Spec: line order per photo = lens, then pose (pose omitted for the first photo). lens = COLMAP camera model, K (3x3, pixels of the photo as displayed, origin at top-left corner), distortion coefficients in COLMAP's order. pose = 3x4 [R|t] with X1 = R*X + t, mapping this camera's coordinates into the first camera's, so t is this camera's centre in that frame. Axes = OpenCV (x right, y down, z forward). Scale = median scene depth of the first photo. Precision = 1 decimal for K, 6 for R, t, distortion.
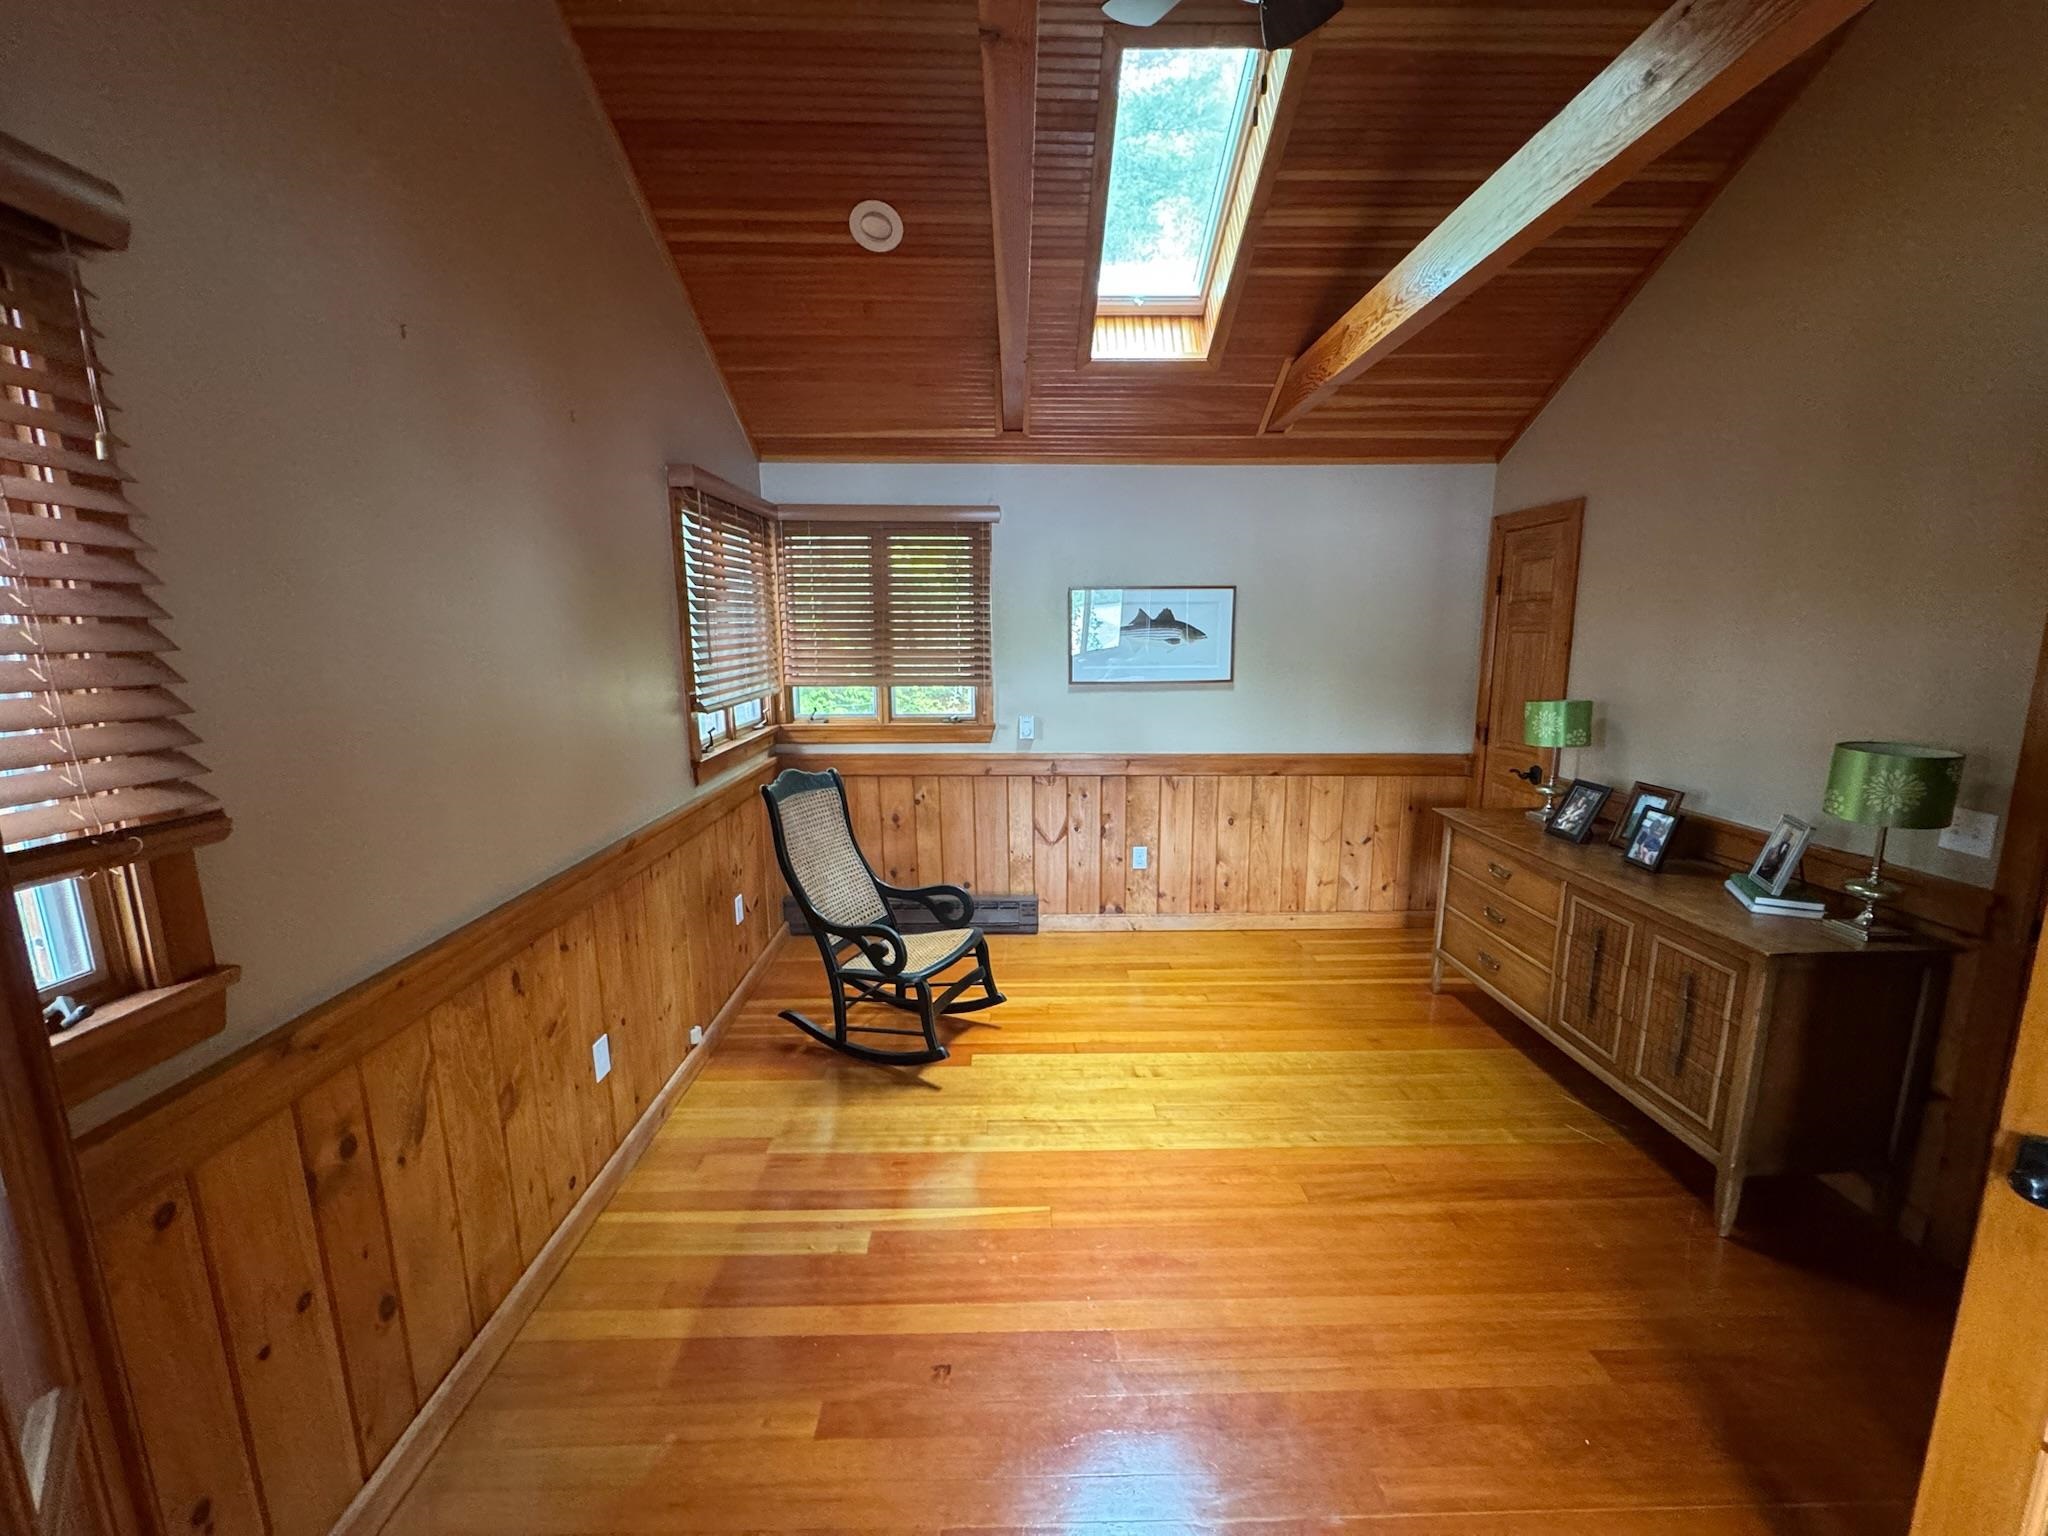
lens RADIAL K [[815.5, 0, 1026.8], [0, 815.5, 773.7], [0, 0, 1]] dist [-0.000814, -0.000088]
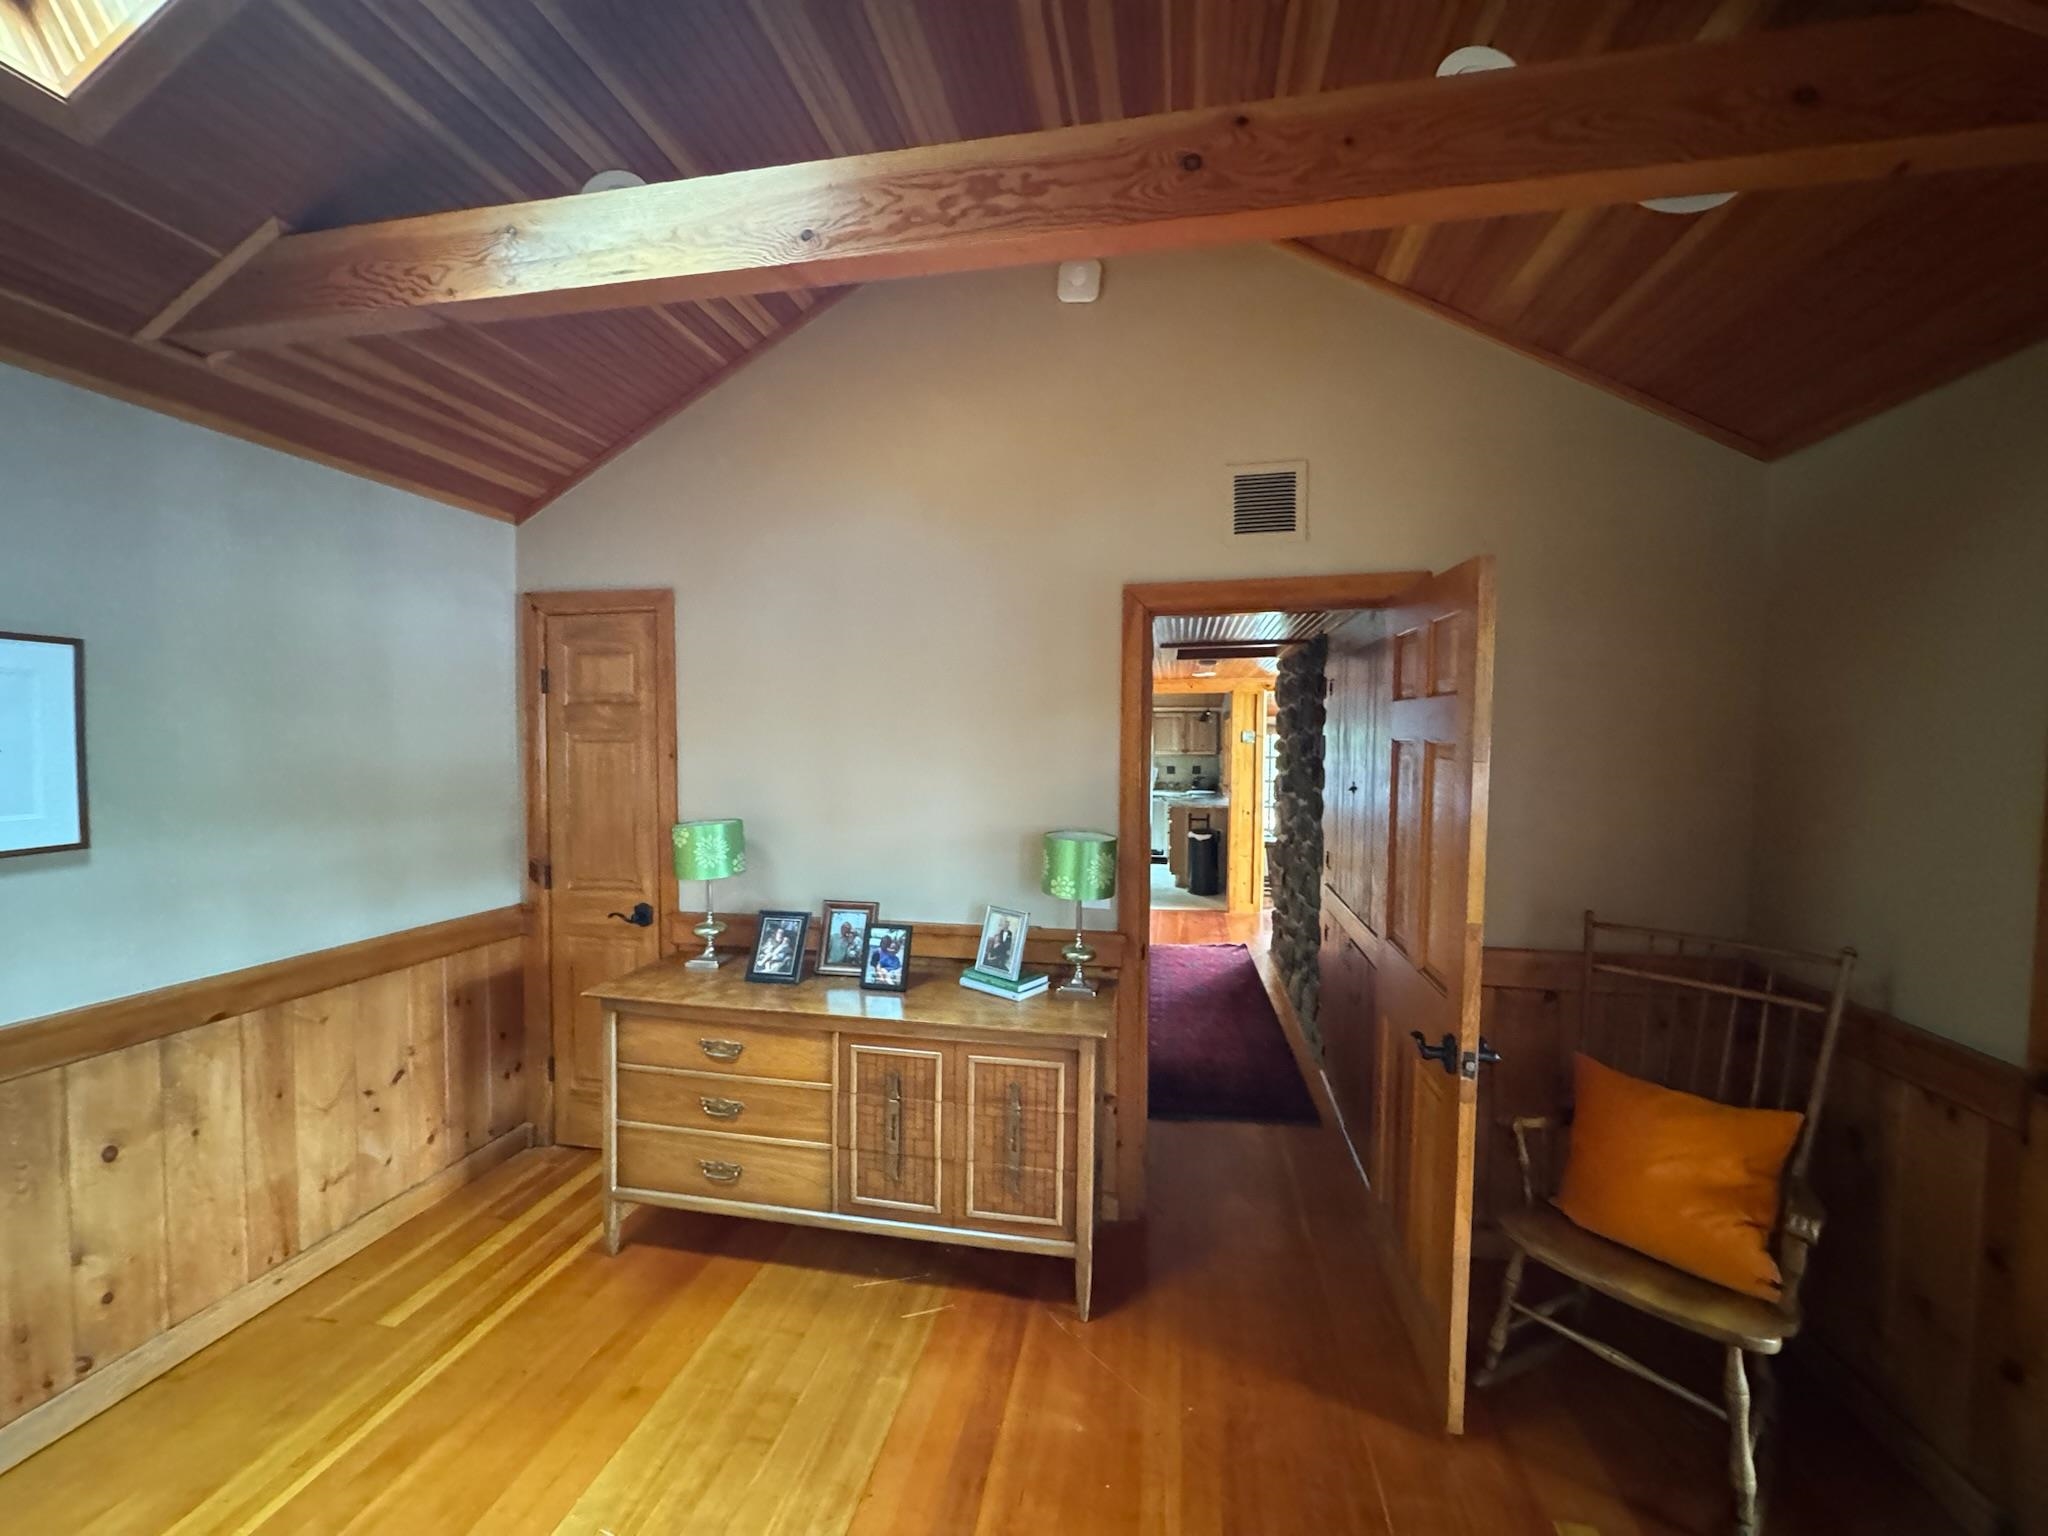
lens RADIAL K [[815.5, 0, 1020.9], [0, 815.5, 770.2], [0, 0, 1]] dist [-0.000814, -0.000088]
pose [[0.210492, -0.031808, 0.977078, -0.095078], [0.163160, 0.986595, -0.003032, -0.083325], [-0.963884, 0.160059, 0.212860, 0.476995]]
